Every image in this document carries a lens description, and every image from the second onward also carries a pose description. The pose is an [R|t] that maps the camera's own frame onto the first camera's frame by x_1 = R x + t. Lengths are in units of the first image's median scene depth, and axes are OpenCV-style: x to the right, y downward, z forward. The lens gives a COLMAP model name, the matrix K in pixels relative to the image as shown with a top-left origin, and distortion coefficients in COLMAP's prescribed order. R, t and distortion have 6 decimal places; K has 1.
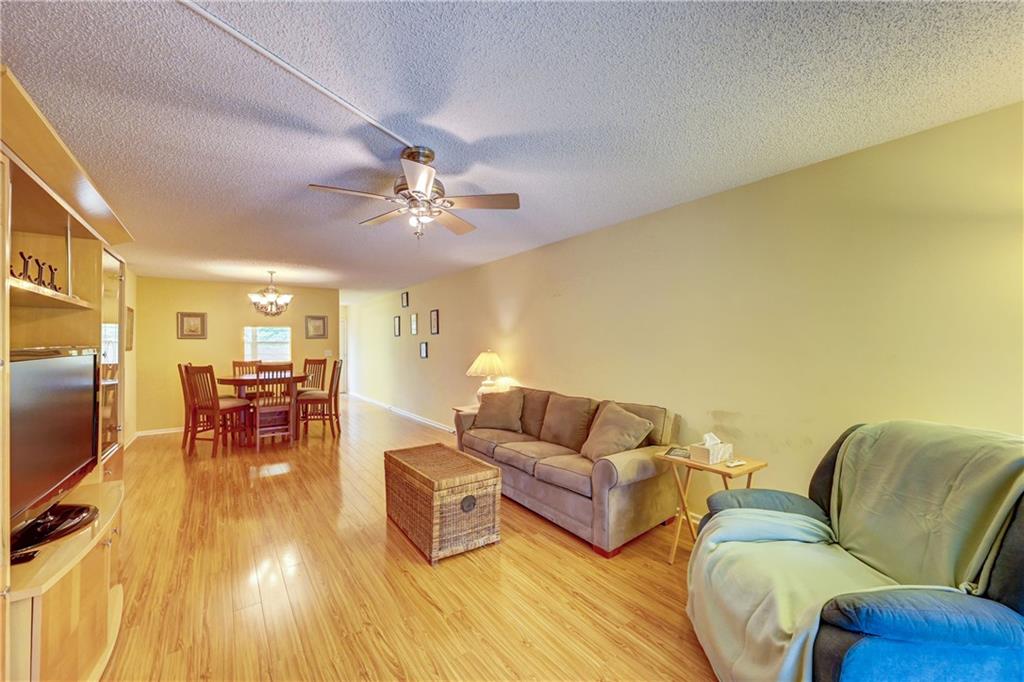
lens RADIAL K [[407.2, 0, 511.4], [0, 407.2, 339.1], [0, 0, 1]] dist [-0.001266, 0.001732]
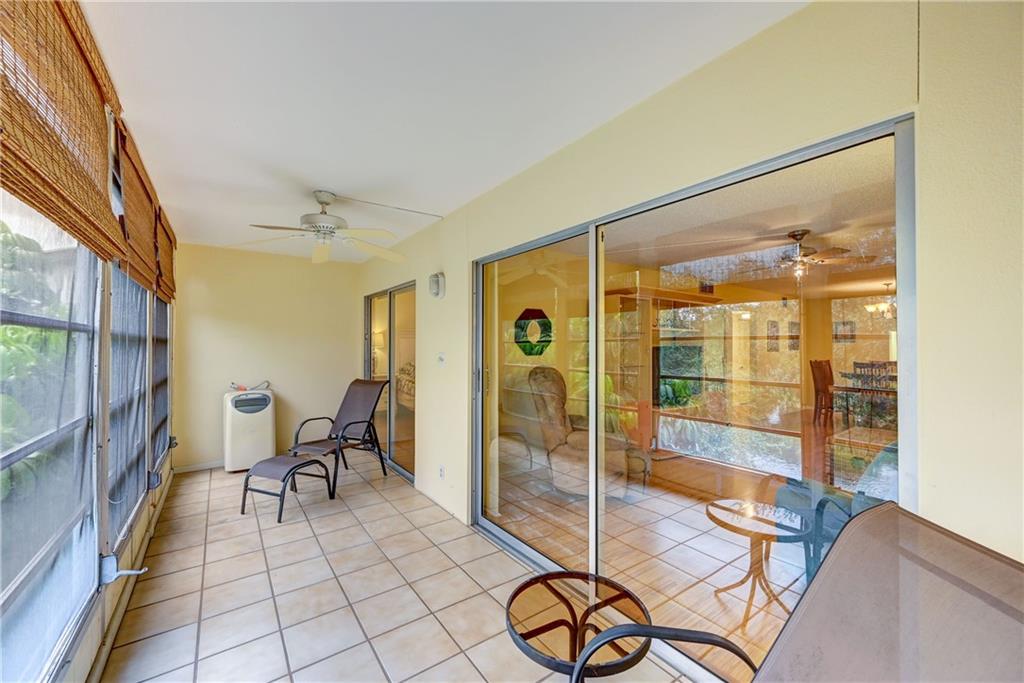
lens RADIAL K [[407.2, 0, 512.1], [0, 407.2, 343.6], [0, 0, 1]] dist [-0.001266, 0.001732]
pose [[-0.000861, 0.001052, -0.999999, 1.160344], [0.004589, 0.999989, 0.001048, -0.005770], [0.999989, -0.004589, -0.000866, -0.151166]]
